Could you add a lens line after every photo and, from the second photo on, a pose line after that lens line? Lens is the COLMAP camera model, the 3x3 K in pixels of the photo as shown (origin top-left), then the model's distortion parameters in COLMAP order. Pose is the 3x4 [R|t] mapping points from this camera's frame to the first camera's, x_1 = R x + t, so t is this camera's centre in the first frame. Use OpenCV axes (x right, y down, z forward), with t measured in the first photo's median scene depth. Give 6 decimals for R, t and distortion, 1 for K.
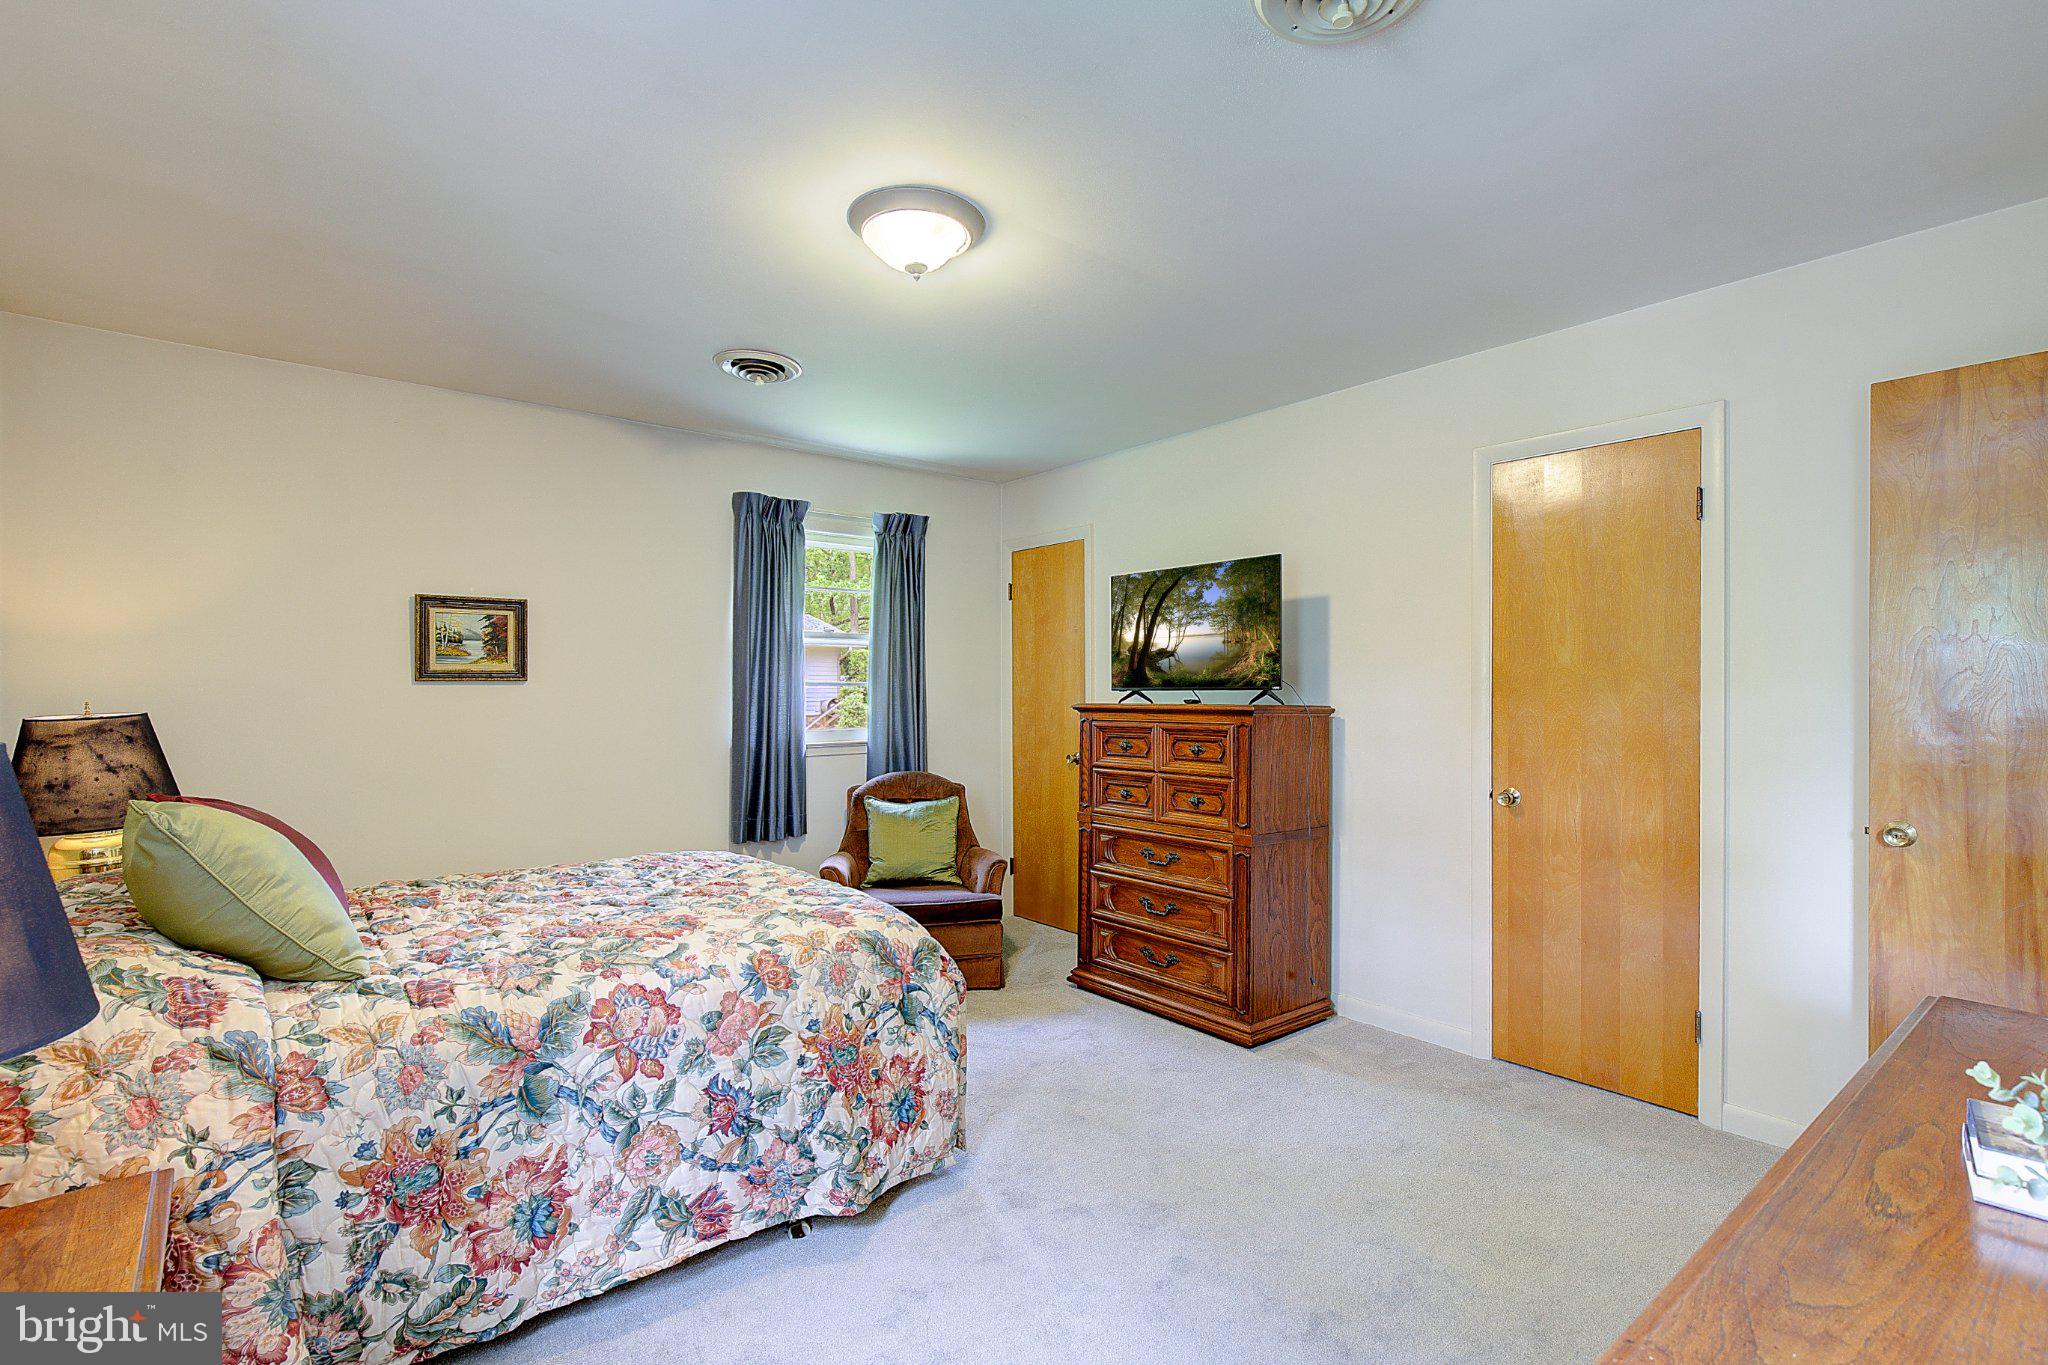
lens RADIAL K [[955.2, 0, 1038.3], [0, 955.2, 700.2], [0, 0, 1]] dist [-0.015622, 0.002916]
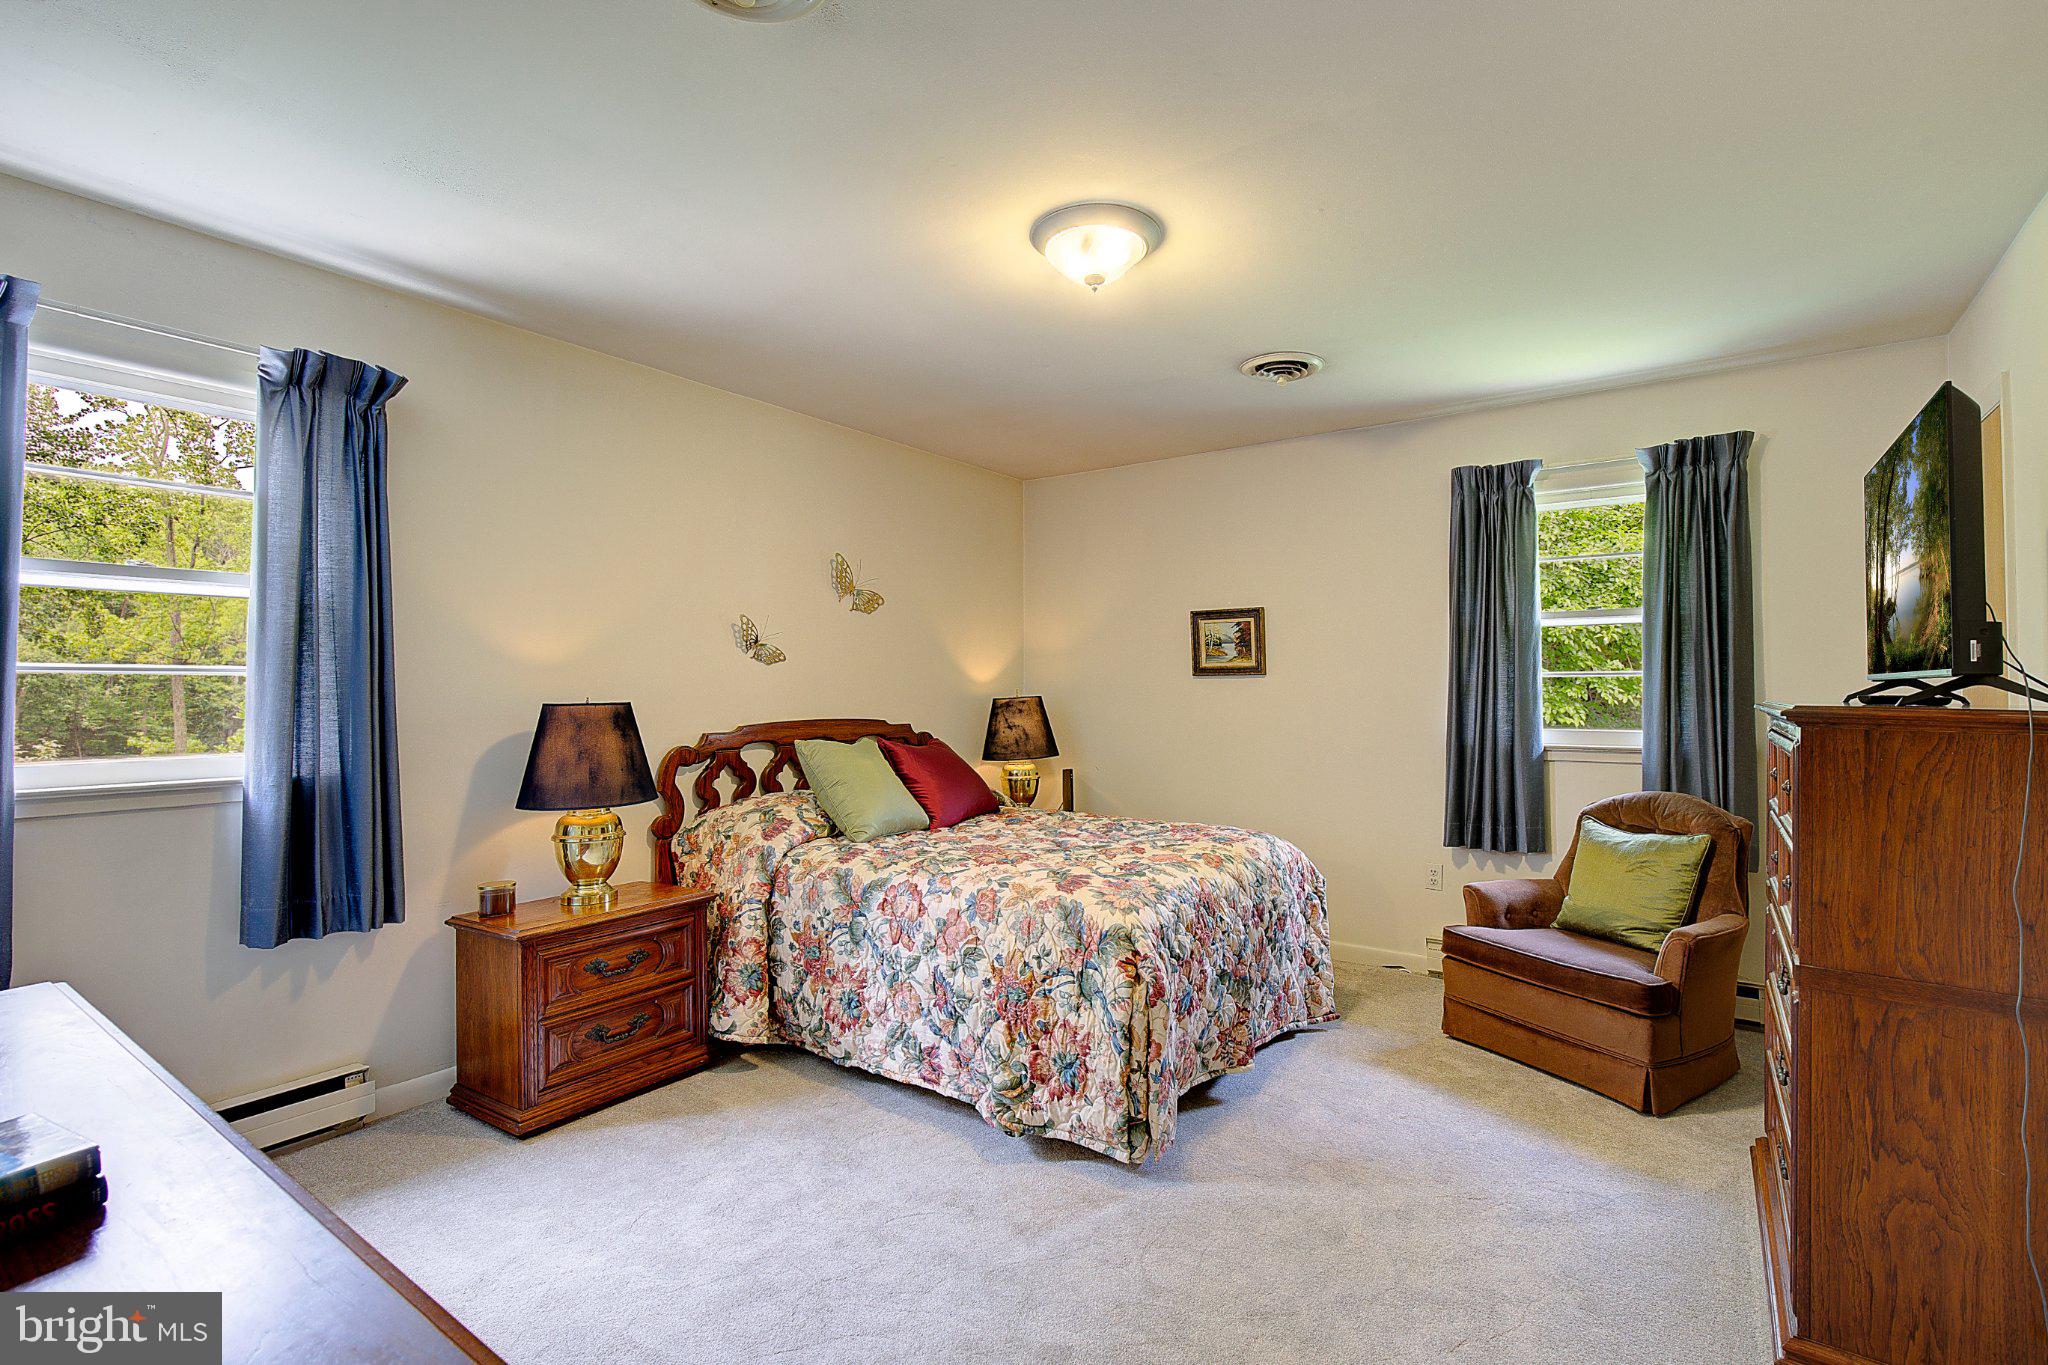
lens RADIAL K [[955.2, 0, 1035.6], [0, 955.2, 667.6], [0, 0, 1]] dist [-0.015622, 0.002916]
pose [[0.245977, -0.017752, -0.969113, 0.974755], [-0.007858, 0.999763, -0.020308, -0.004985], [0.969244, 0.012611, 0.245779, 0.754983]]
